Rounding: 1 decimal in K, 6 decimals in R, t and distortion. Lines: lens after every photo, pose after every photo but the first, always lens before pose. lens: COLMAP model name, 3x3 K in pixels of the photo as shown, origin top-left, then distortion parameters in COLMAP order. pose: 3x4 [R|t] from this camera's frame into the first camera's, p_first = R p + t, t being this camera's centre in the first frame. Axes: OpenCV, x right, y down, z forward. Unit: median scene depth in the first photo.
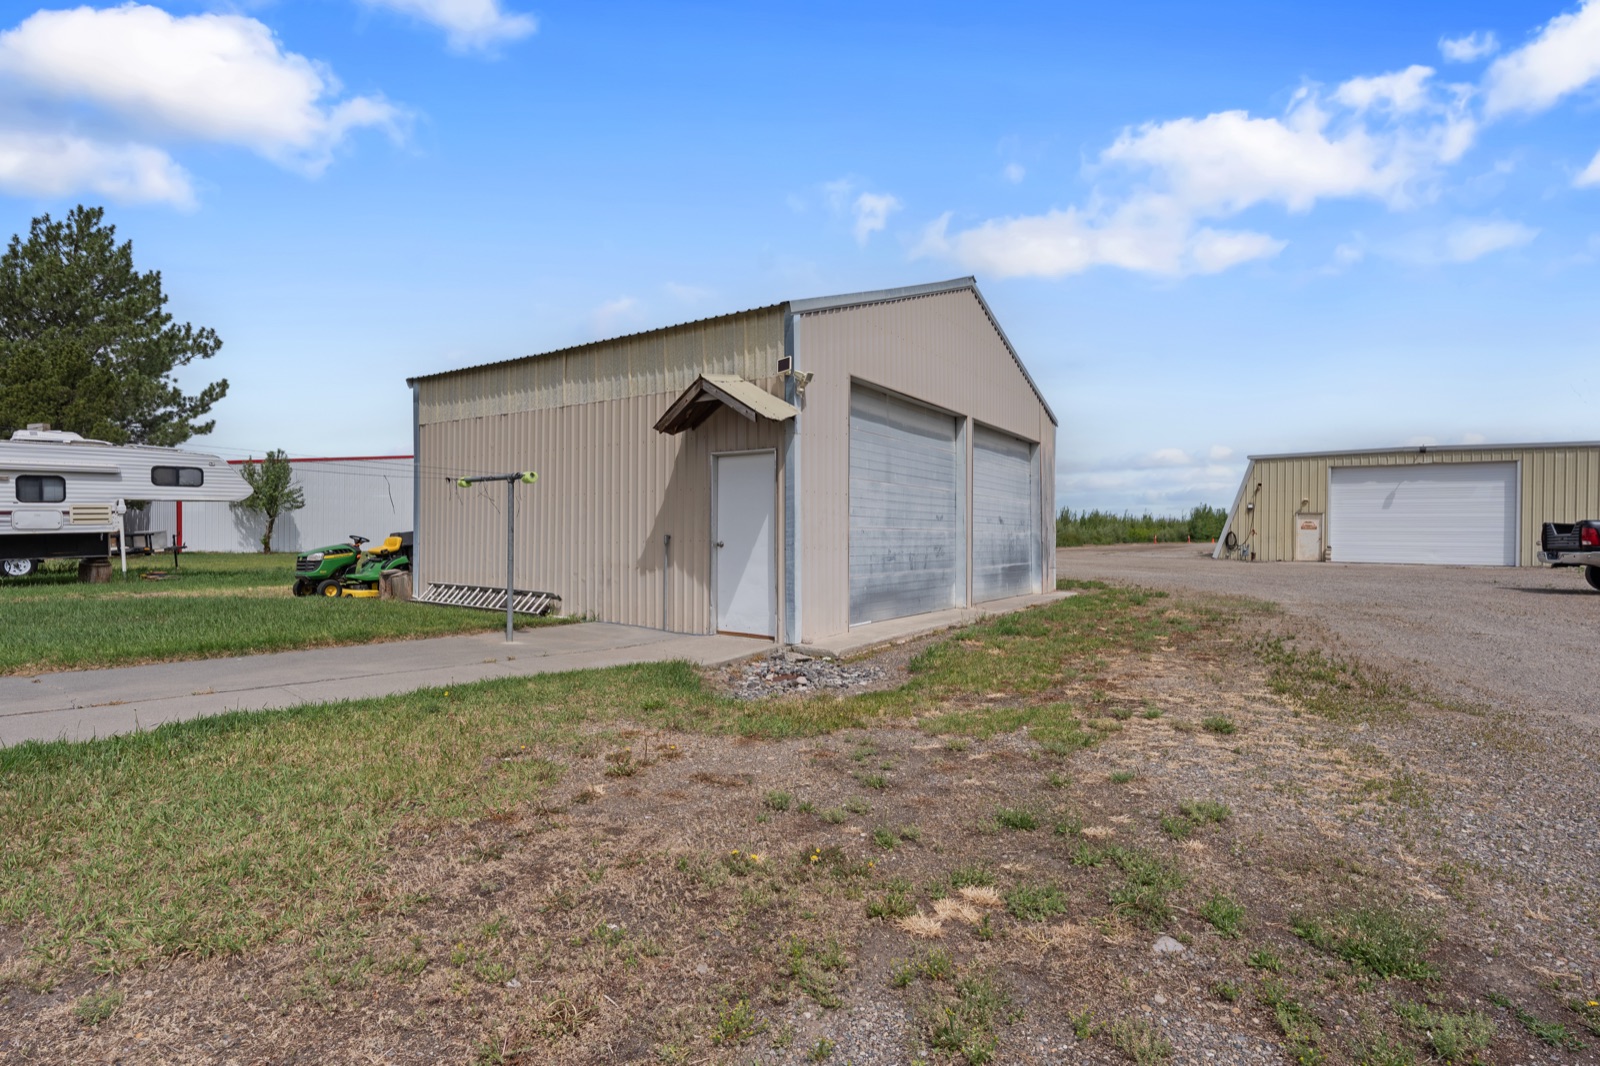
lens RADIAL K [[746.3, 0, 800.0], [0, 746.3, 533.0], [0, 0, 1]] dist [-0.000391, 0.000305]
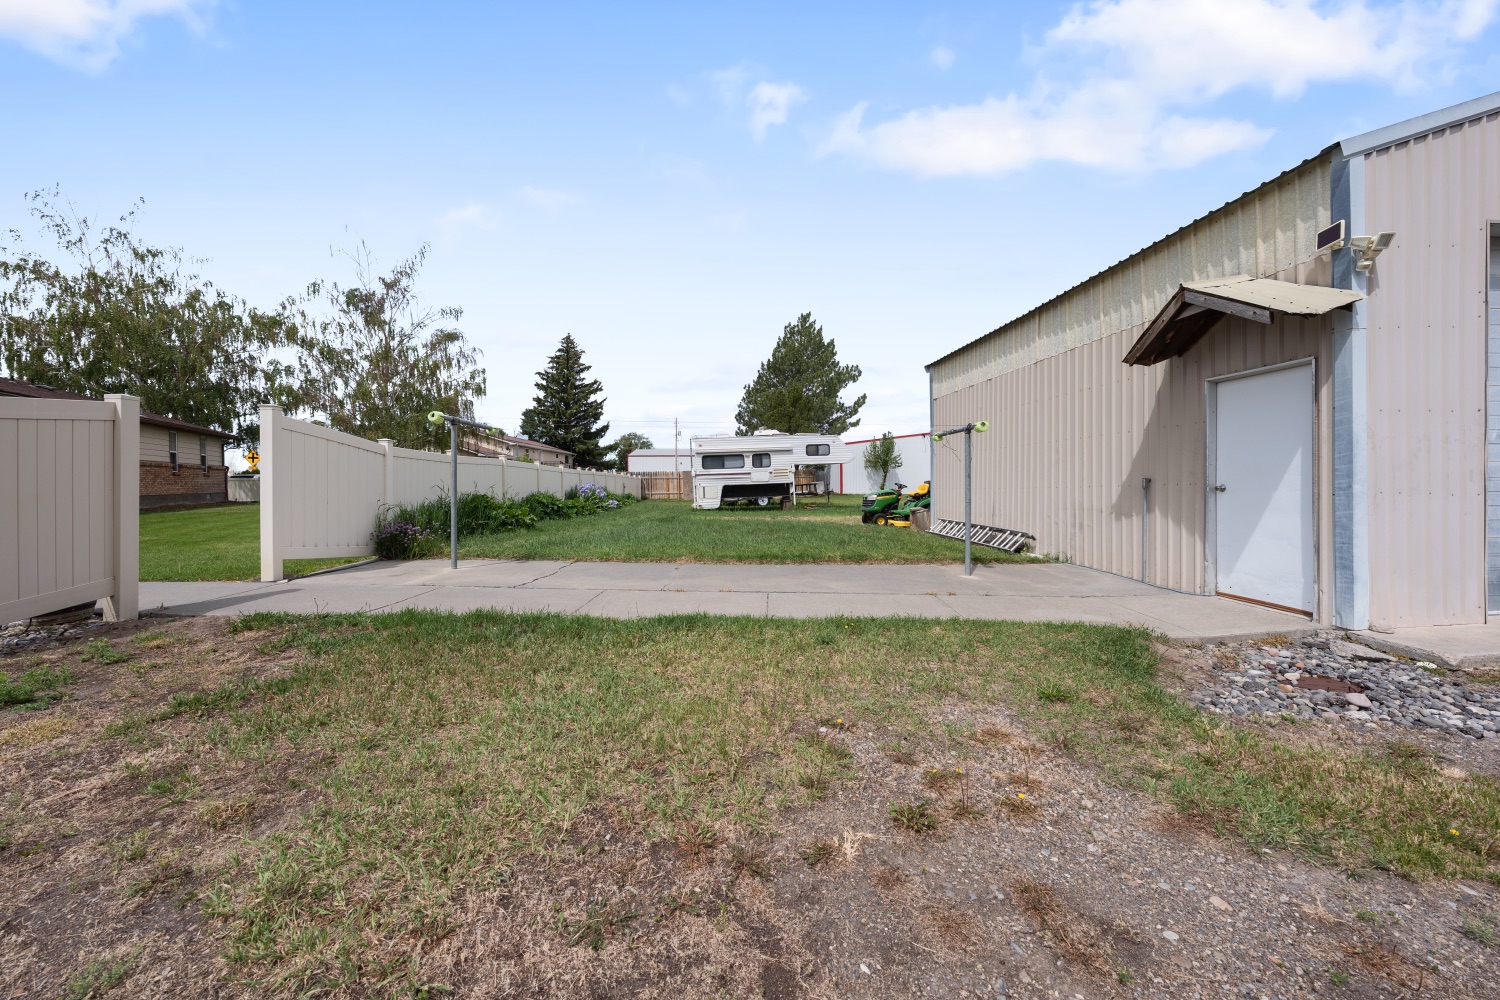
lens RADIAL K [[525.2, 0, 750.7], [0, 525.2, 489.6], [0, 0, 1]] dist [-0.002199, -0.000070]
pose [[0.630190, -0.001193, -0.776440, 0.016722], [0.013301, 0.999869, 0.009259, 0.004618], [0.776327, -0.016162, 0.630123, 0.233222]]
